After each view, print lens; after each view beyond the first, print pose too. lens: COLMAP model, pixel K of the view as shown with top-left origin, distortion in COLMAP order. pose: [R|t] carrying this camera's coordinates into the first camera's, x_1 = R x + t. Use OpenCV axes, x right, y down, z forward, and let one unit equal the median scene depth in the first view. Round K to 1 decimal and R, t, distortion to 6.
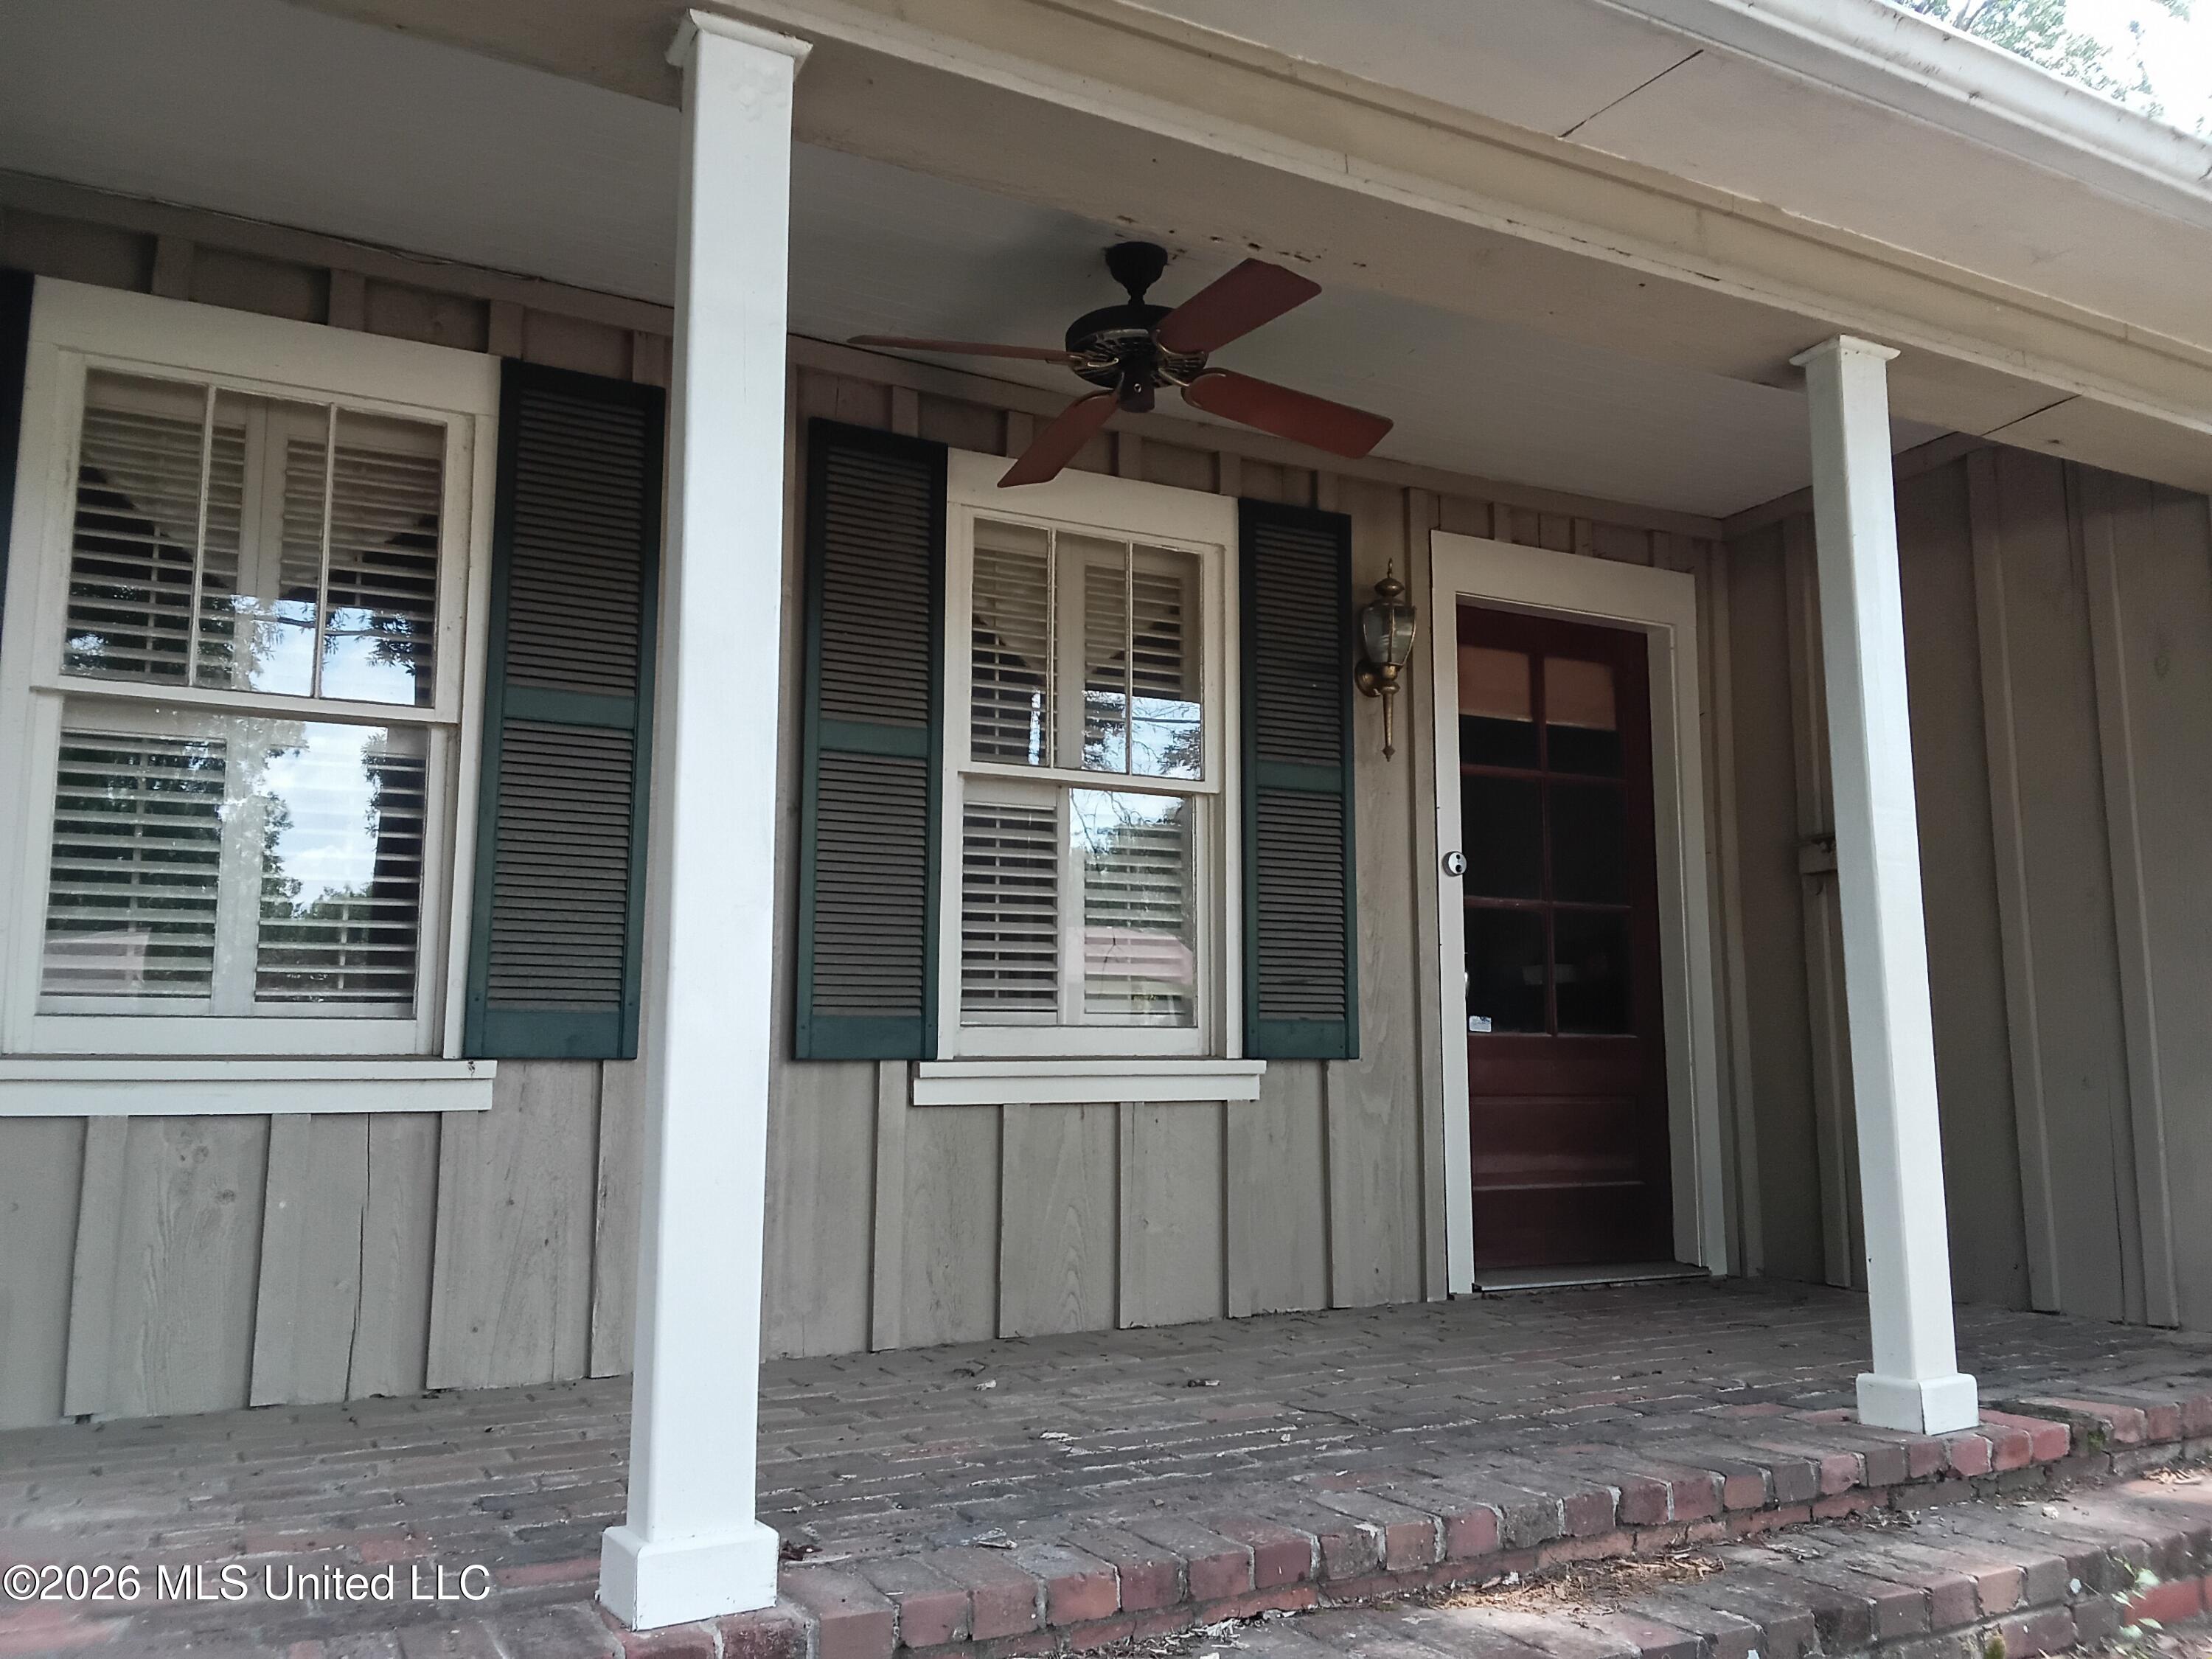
lens RADIAL K [[1741.2, 0, 1103.0], [0, 1741.2, 821.8], [0, 0, 1]] dist [0.085627, -0.140344]
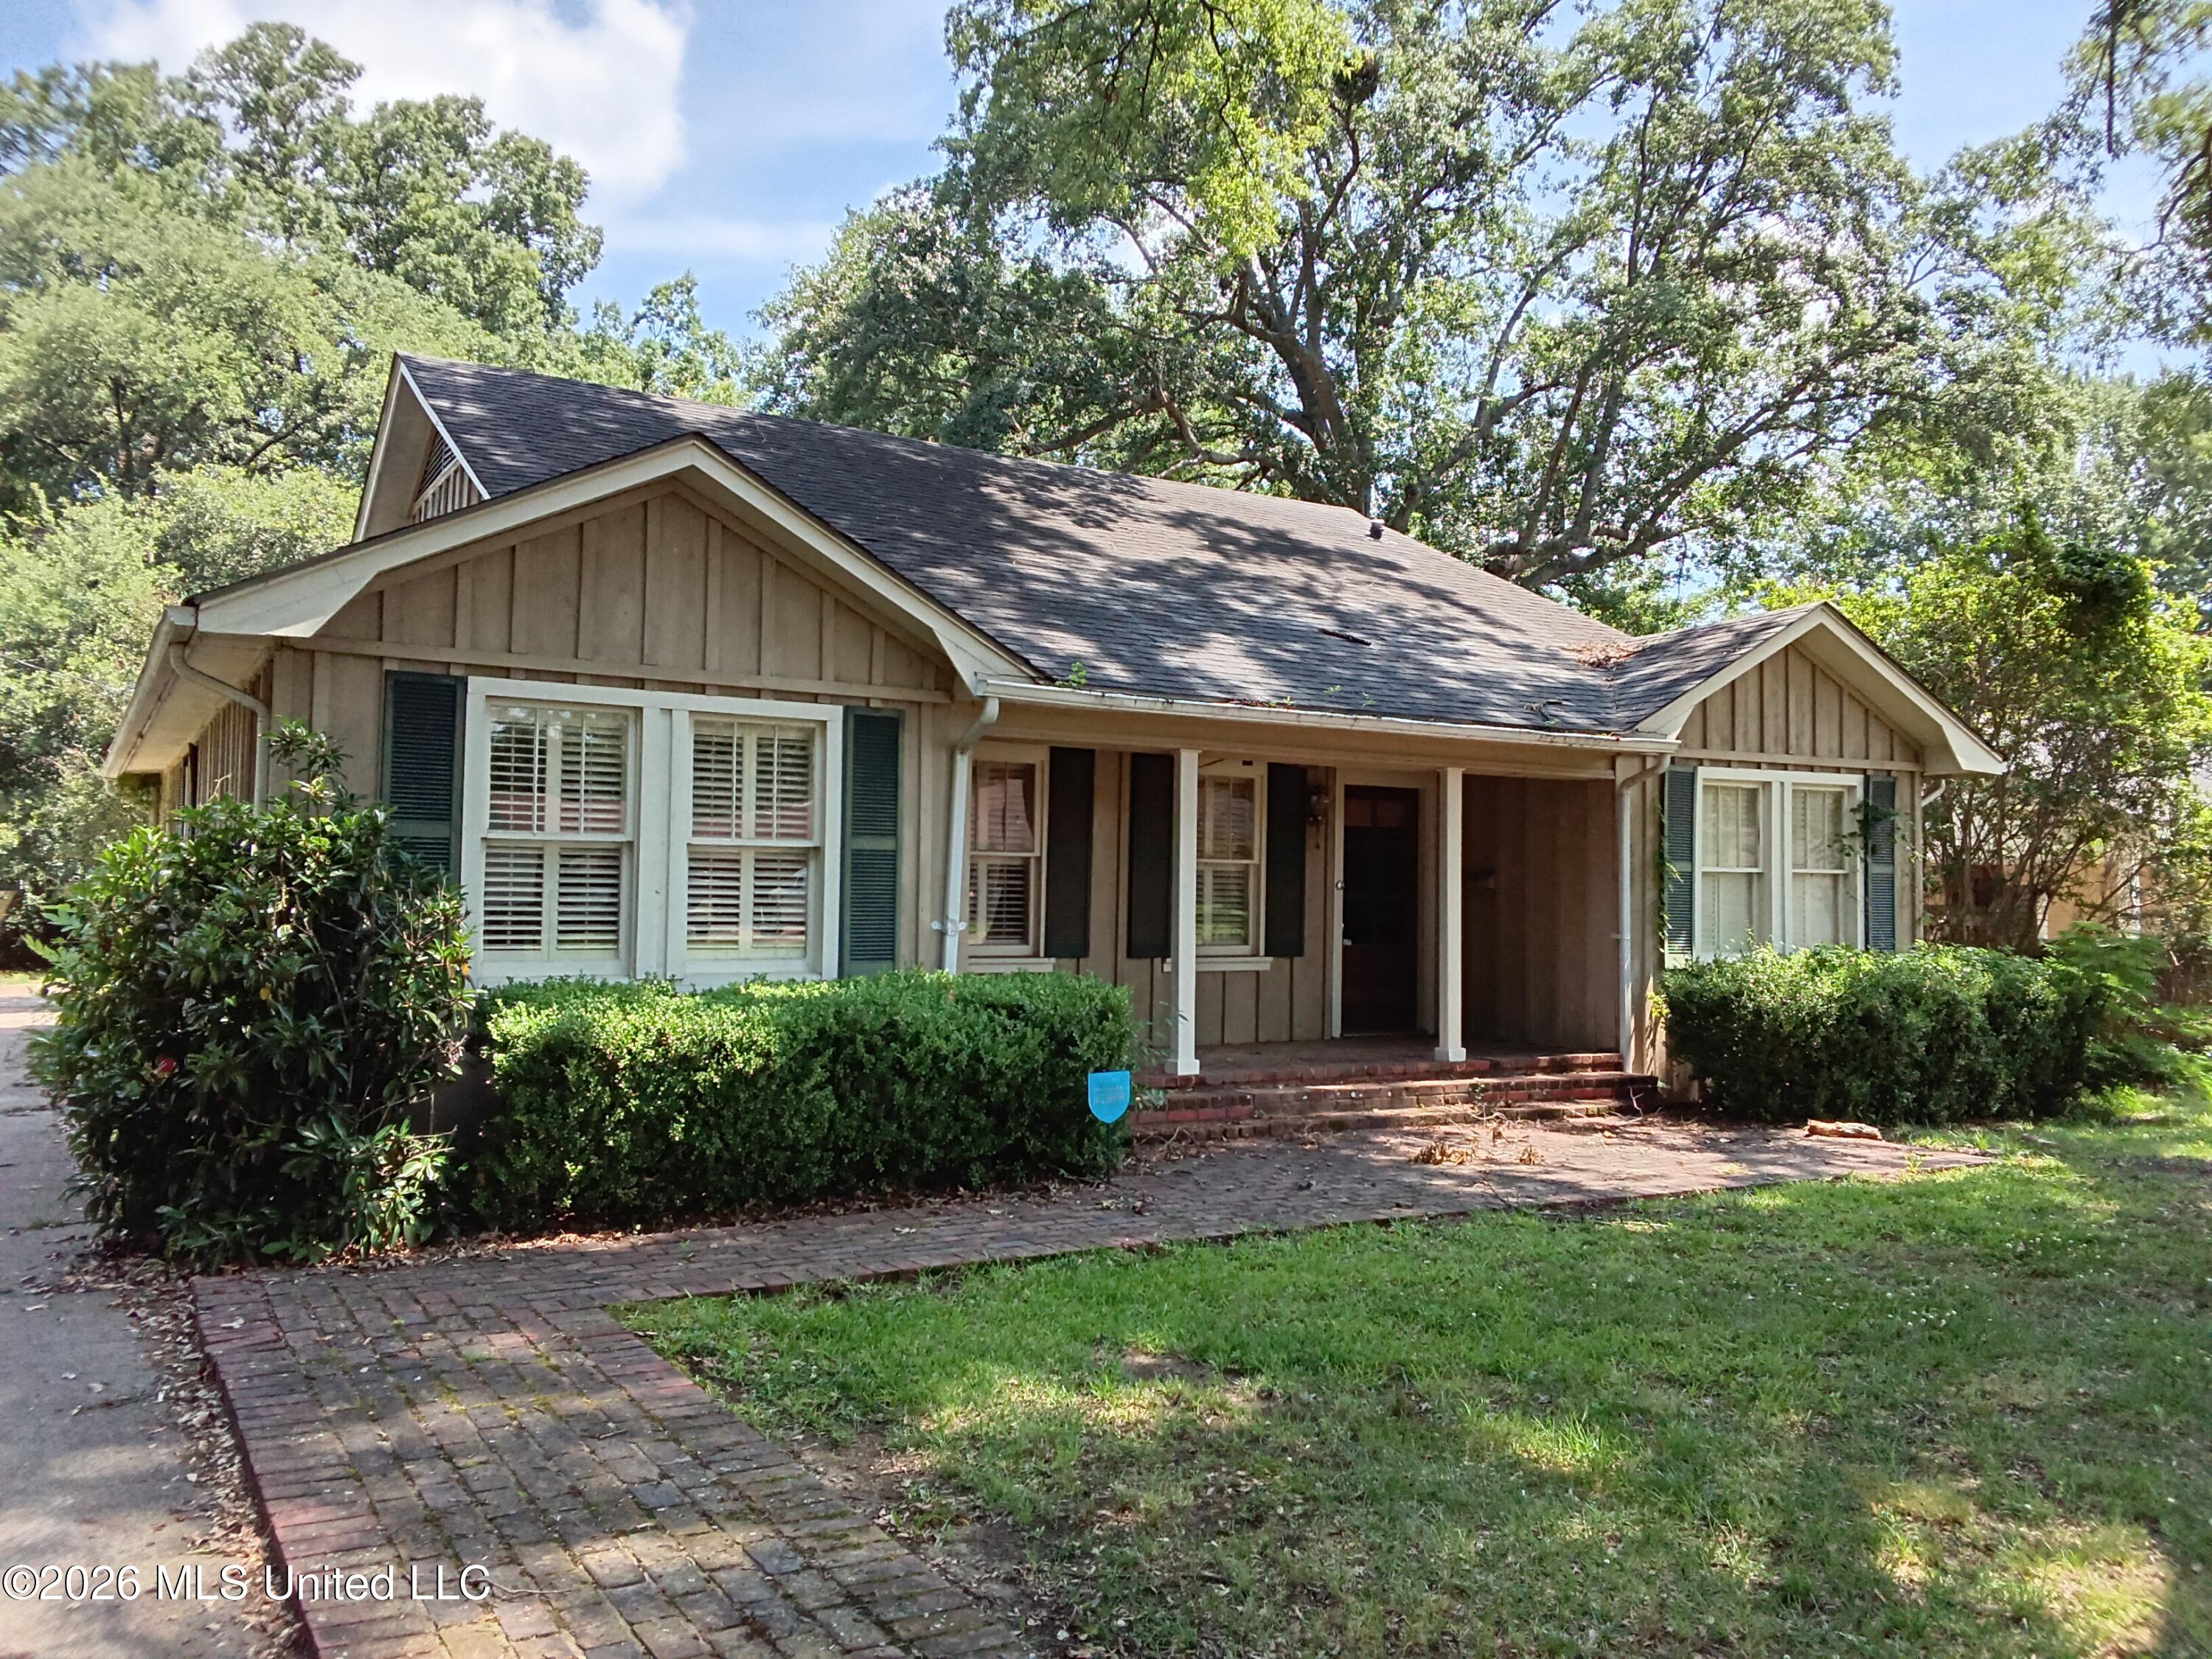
lens RADIAL K [[1755.1, 0, 1113.5], [0, 1755.1, 830.8], [0, 0, 1]] dist [0.084389, -0.137637]
pose [[0.997861, 0.019111, 0.062520, -0.353471], [-0.025514, 0.994324, 0.103292, -0.362087], [-0.060191, -0.104666, 0.992684, -1.840175]]
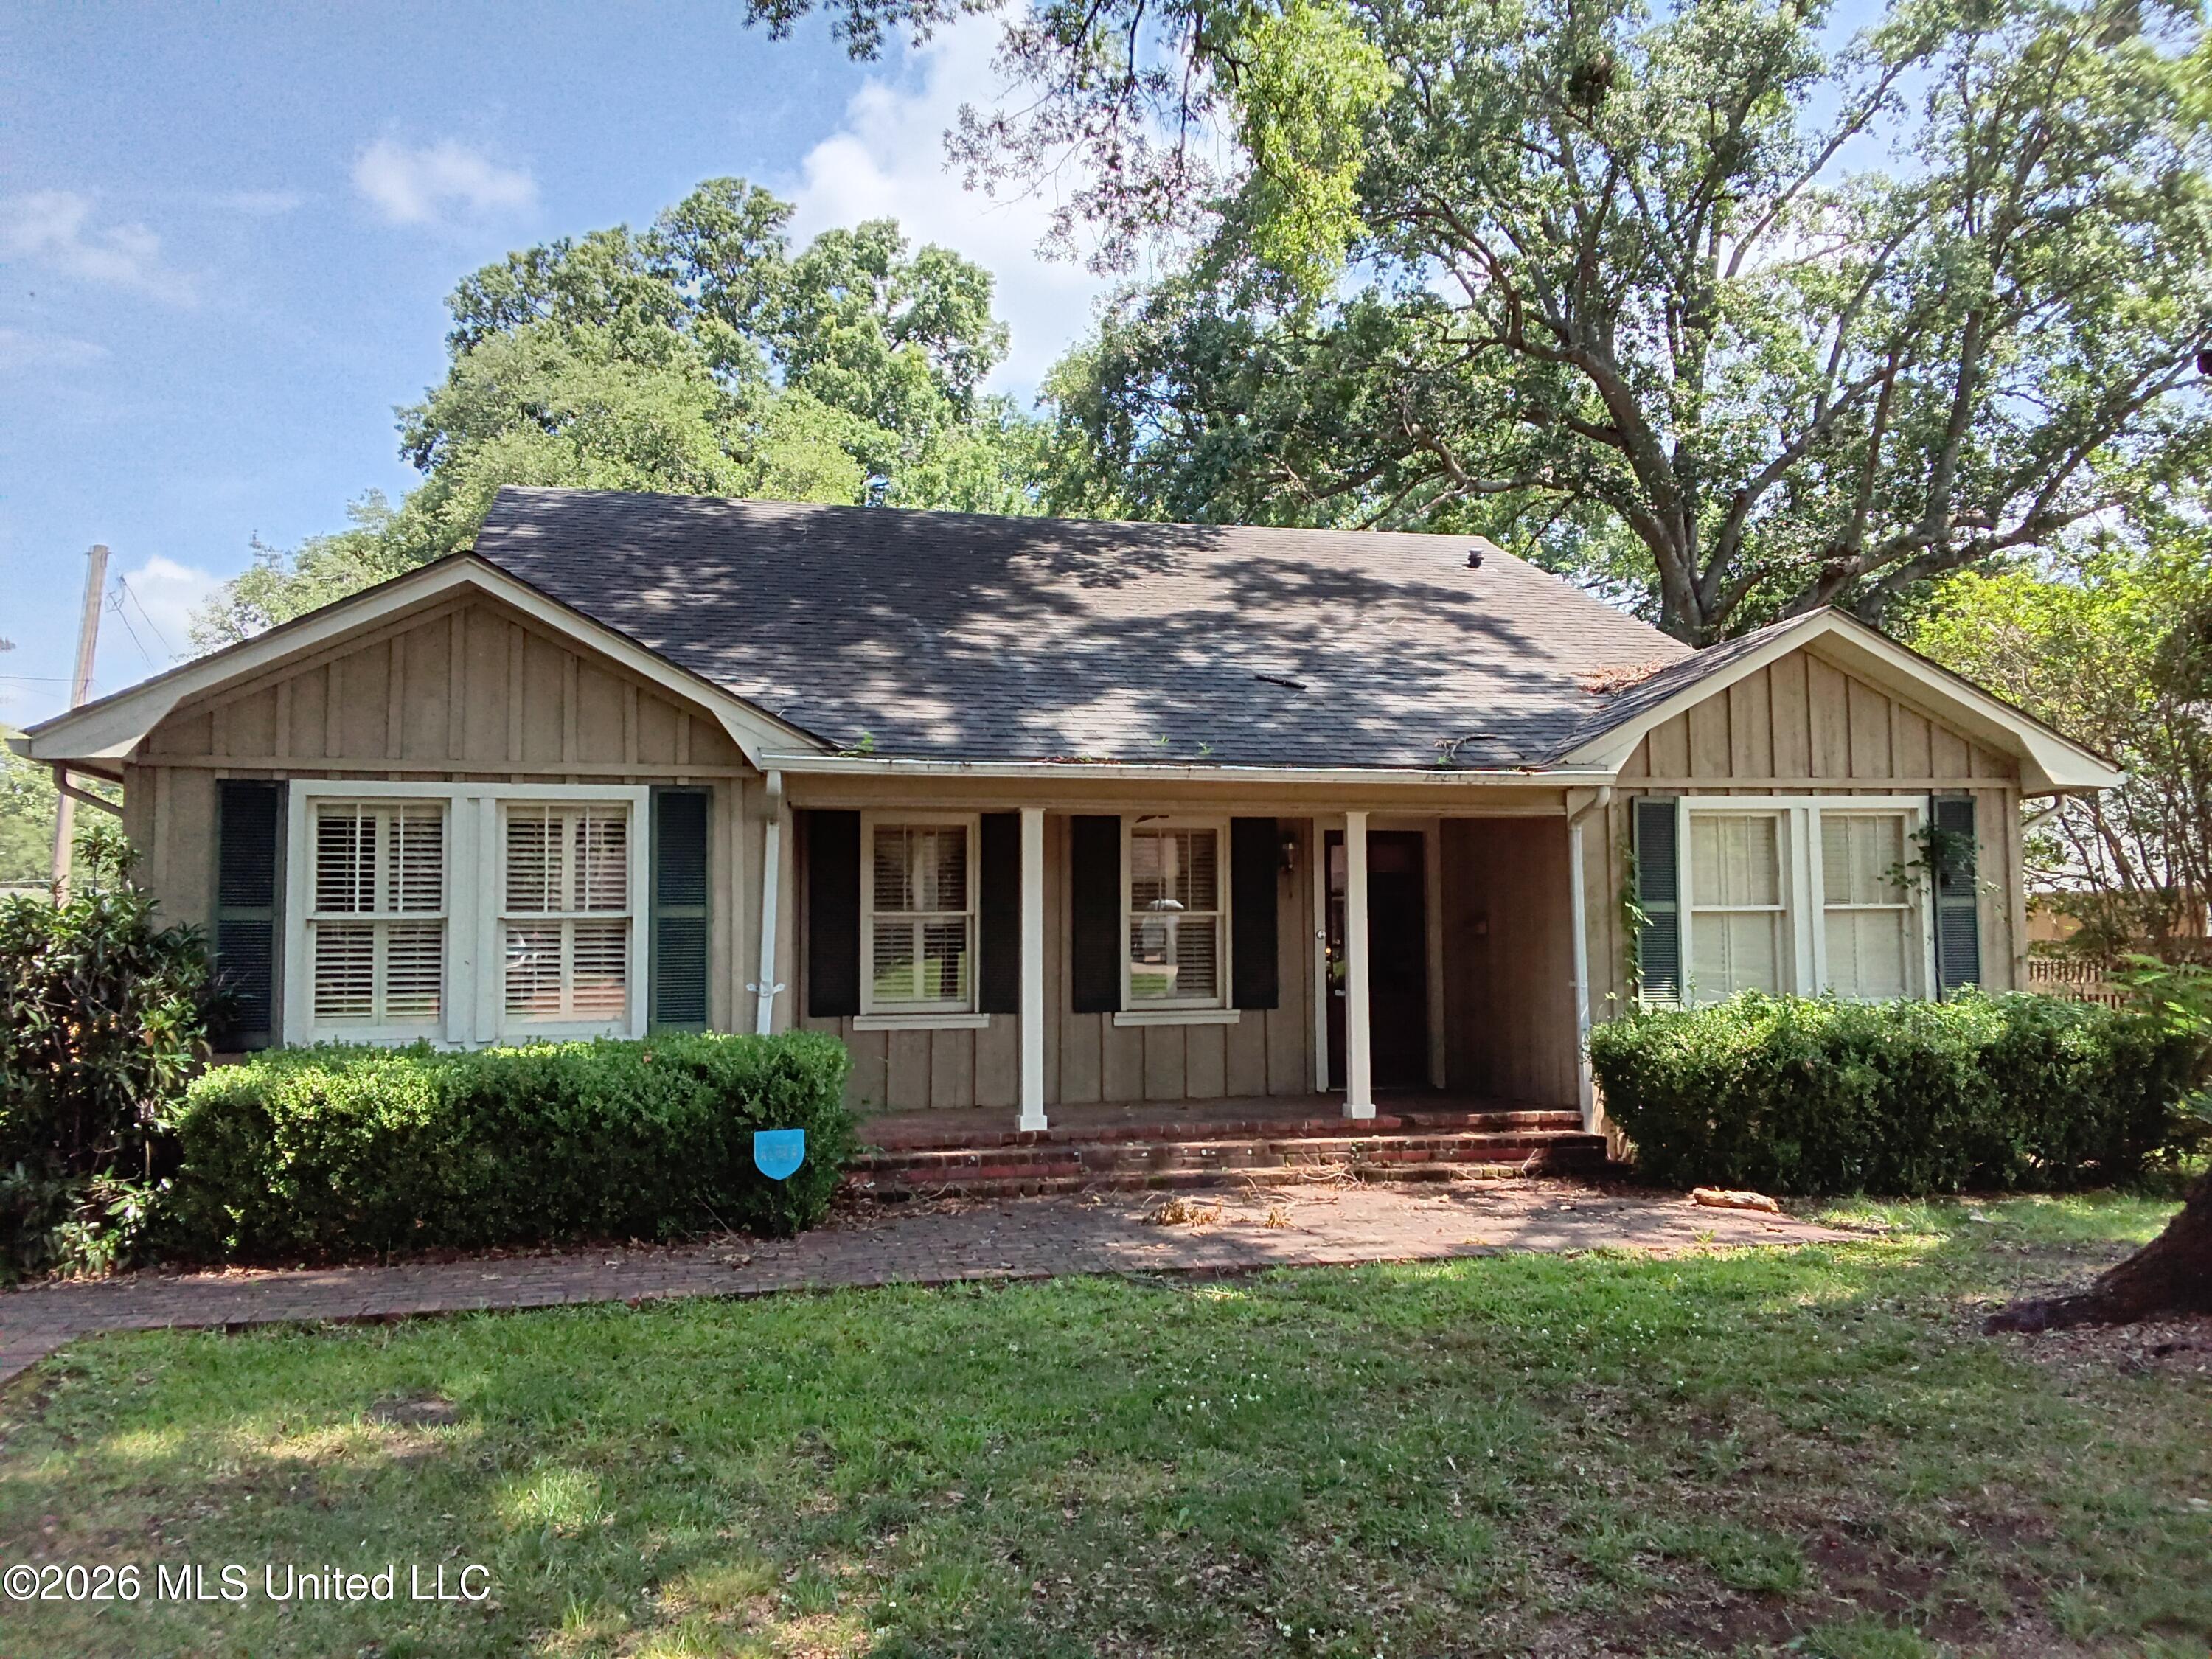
lens RADIAL K [[1755.1, 0, 1113.5], [0, 1755.1, 830.8], [0, 0, 1]] dist [0.084389, -0.137637]
pose [[0.970551, -0.020242, -0.240044, 0.578963], [0.039714, 0.996274, 0.076560, -0.377505], [0.237600, -0.083838, 0.967738, -1.783098]]
